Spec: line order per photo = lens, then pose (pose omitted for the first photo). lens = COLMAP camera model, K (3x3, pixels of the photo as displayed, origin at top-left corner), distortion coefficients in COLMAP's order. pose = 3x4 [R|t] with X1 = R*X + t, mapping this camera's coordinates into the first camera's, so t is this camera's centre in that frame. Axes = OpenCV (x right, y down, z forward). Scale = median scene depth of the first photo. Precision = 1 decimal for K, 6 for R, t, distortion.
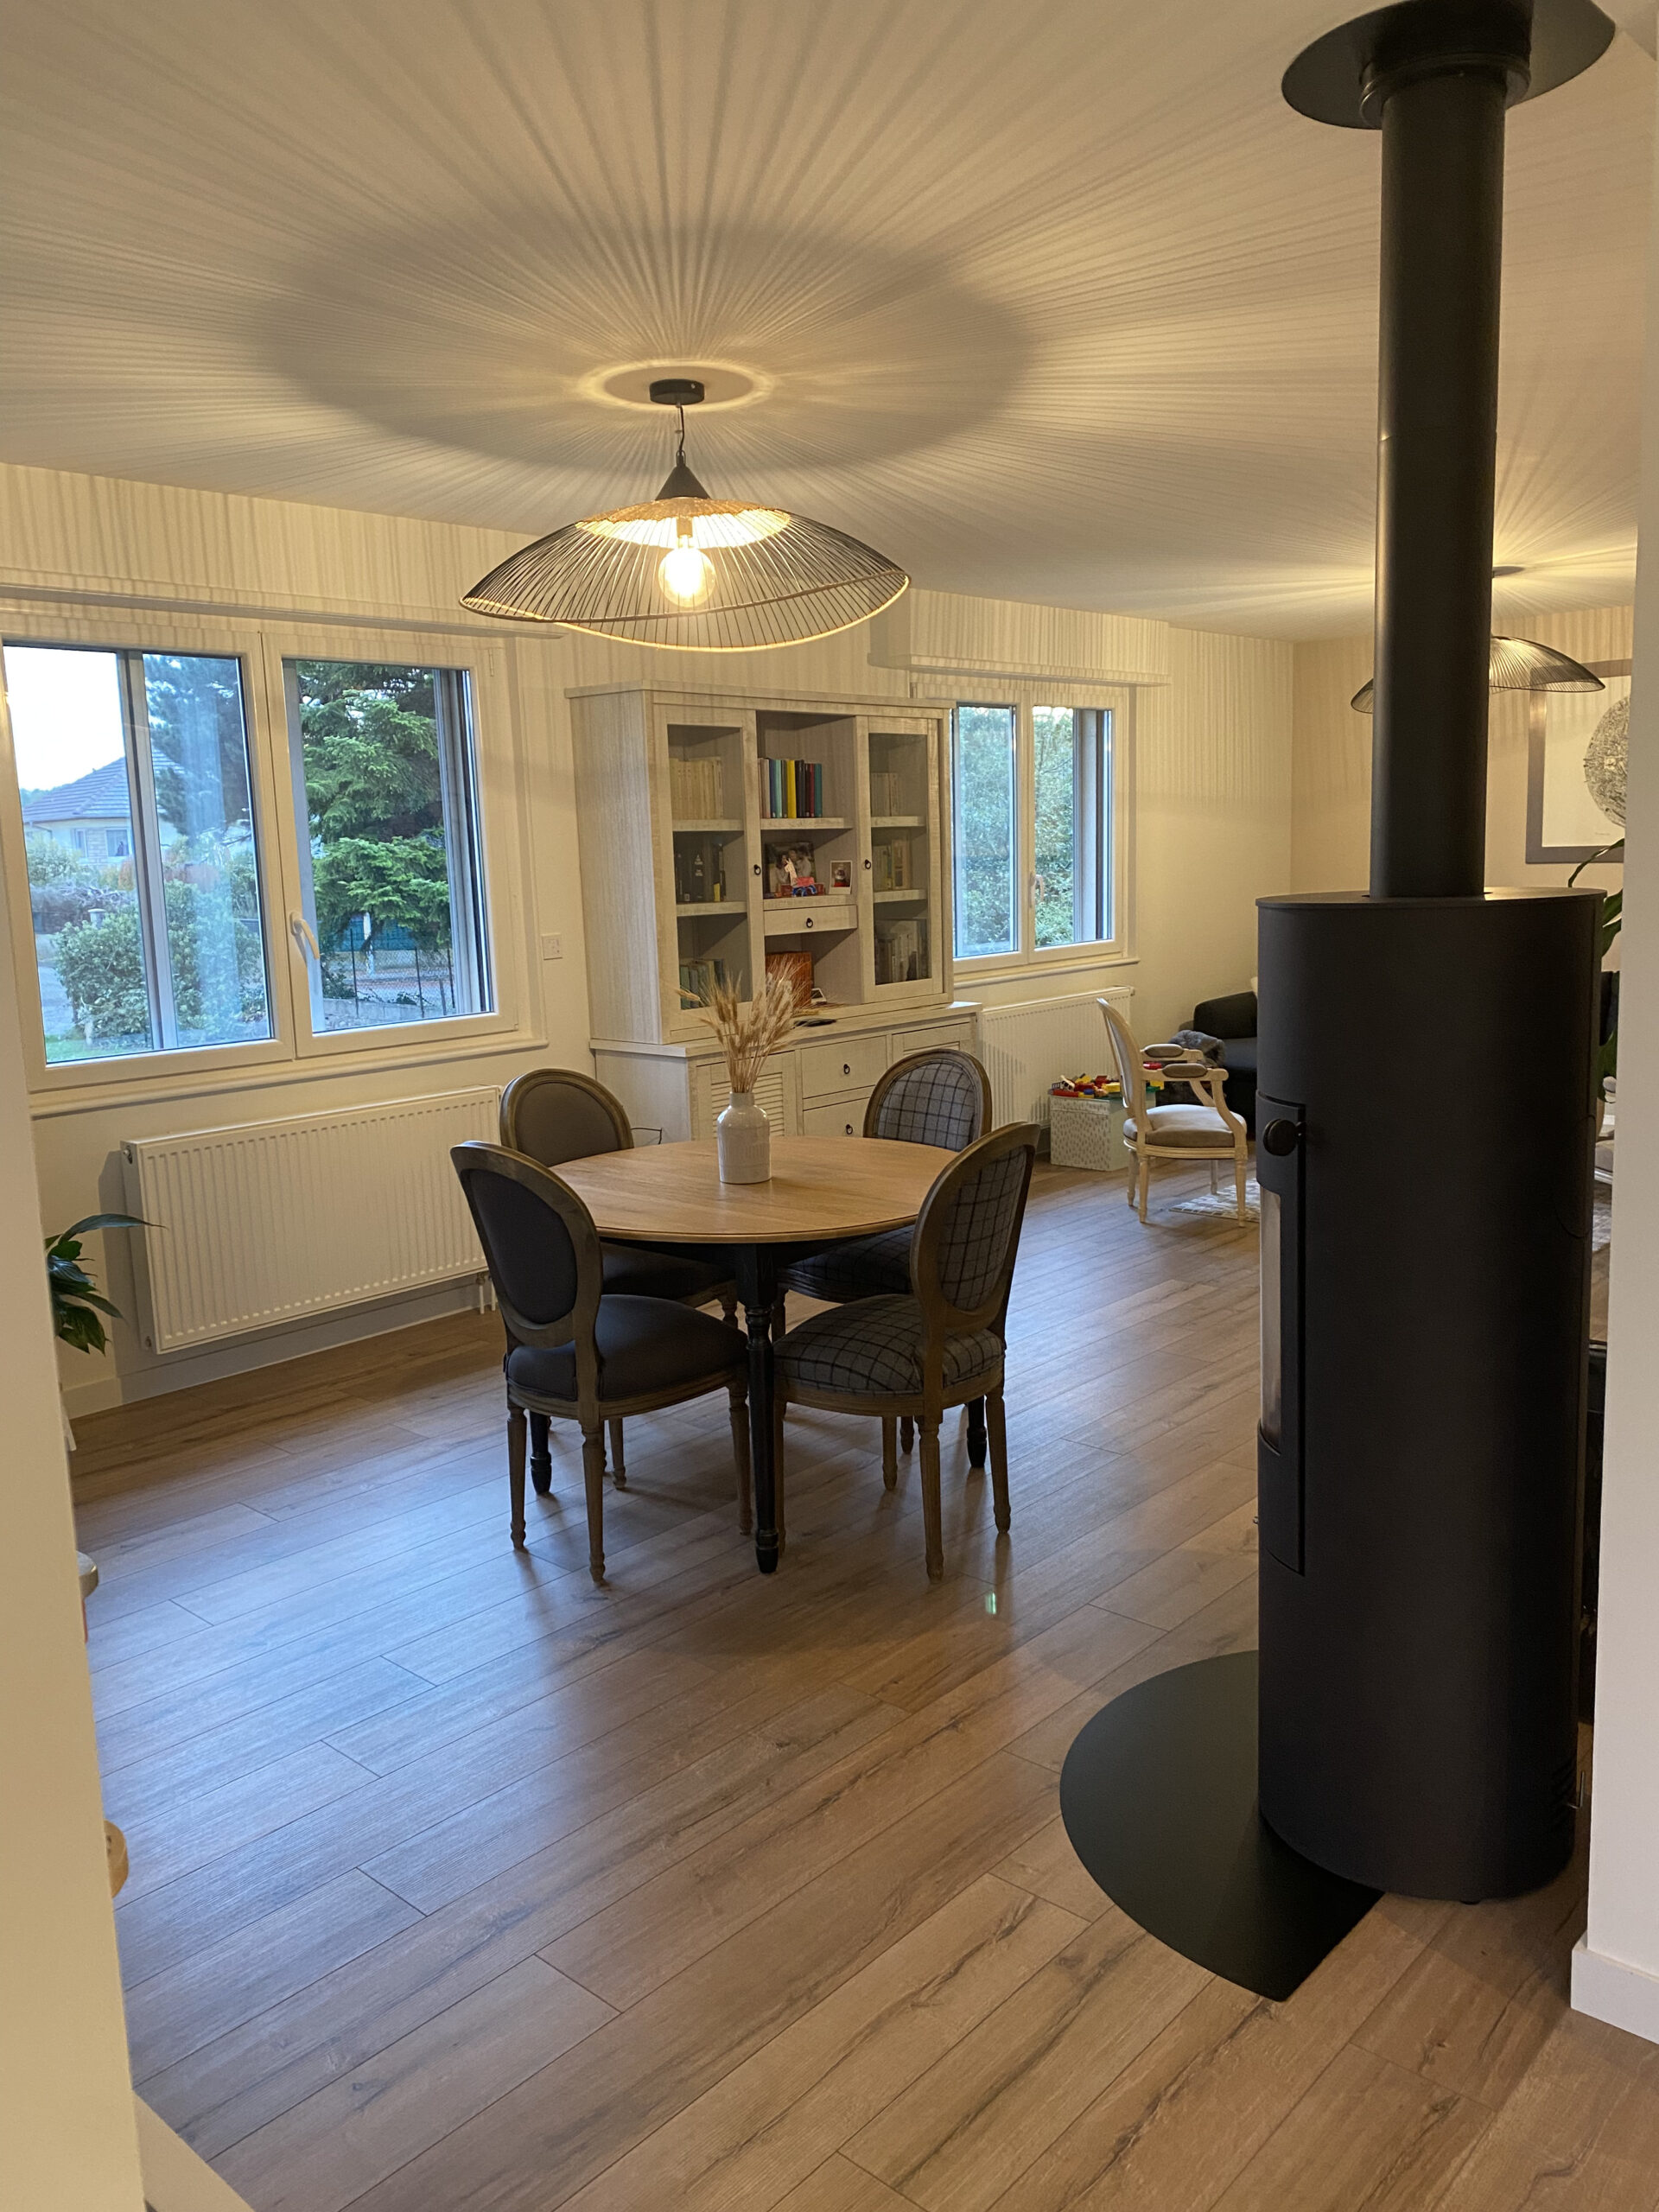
lens RADIAL K [[1672.1, 0, 829.5], [0, 1672.1, 1106.0], [0, 0, 1]] dist [0.023973, -0.008098]
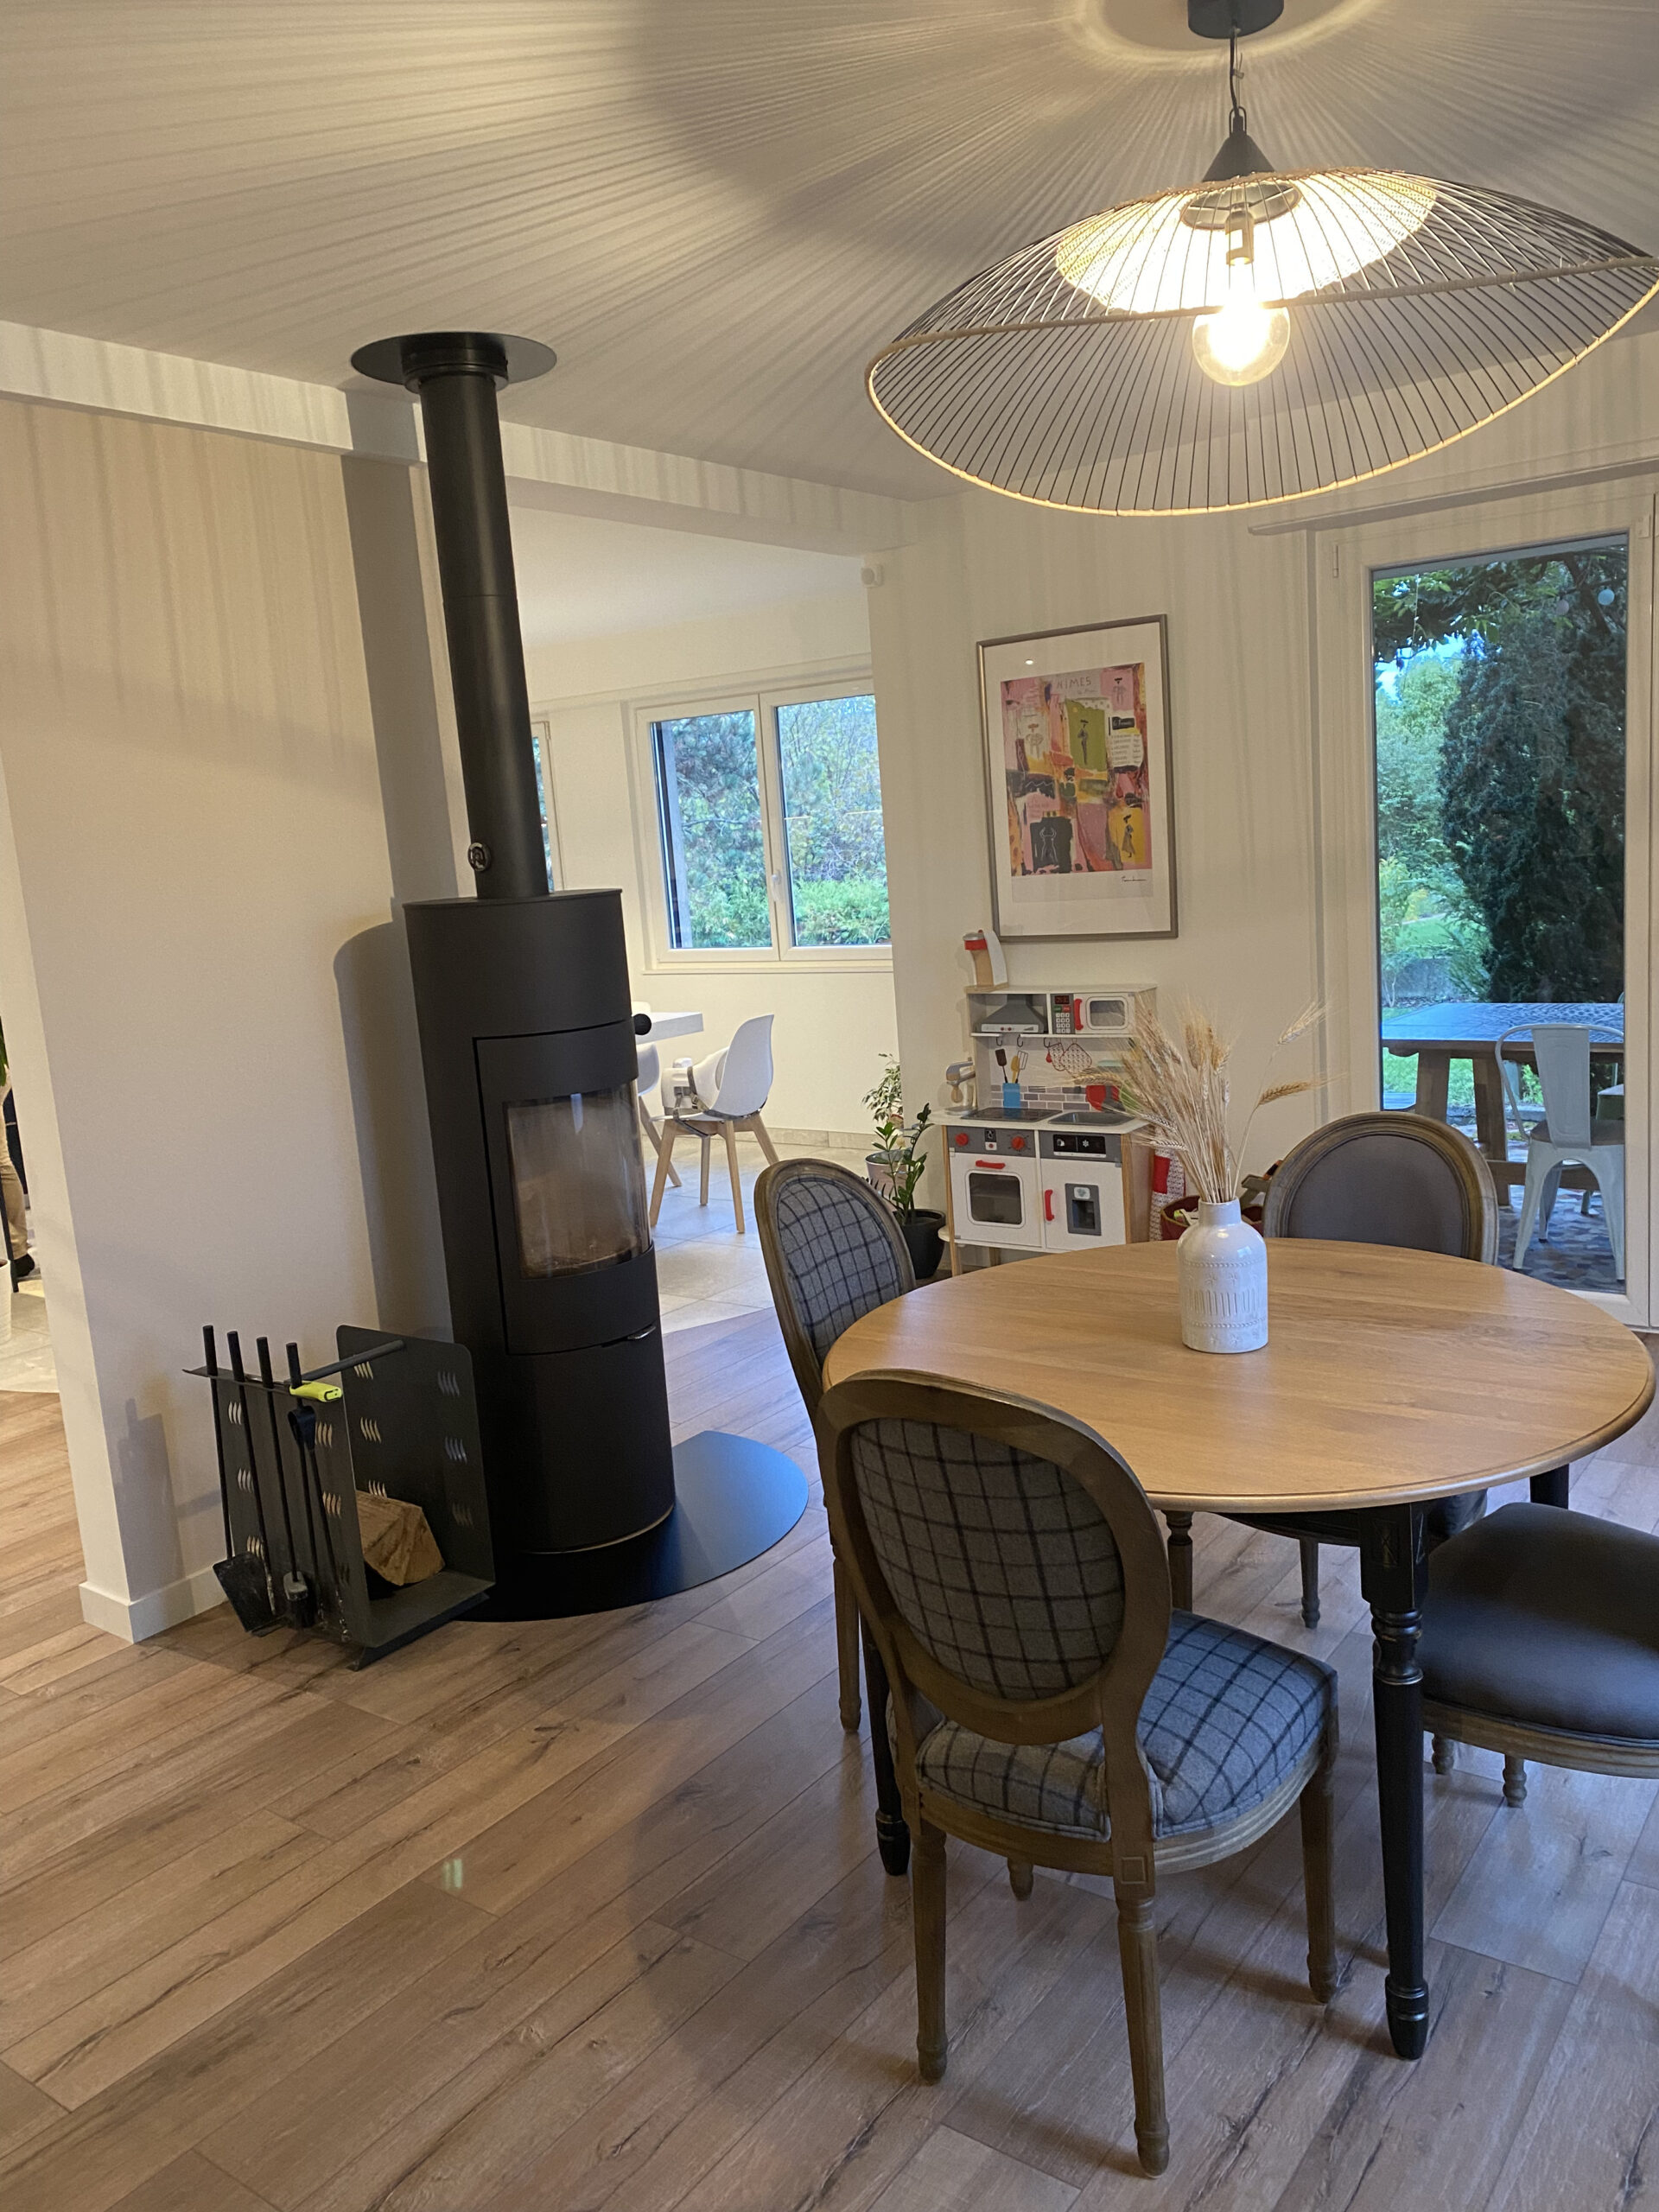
lens RADIAL K [[1672.1, 0, 829.5], [0, 1672.1, 1106.0], [0, 0, 1]] dist [0.023973, -0.008098]
pose [[-0.988036, 0.125016, -0.090308, 0.205391], [0.090298, 0.943649, 0.318392, -0.378018], [0.125023, 0.306428, -0.943648, 2.322979]]
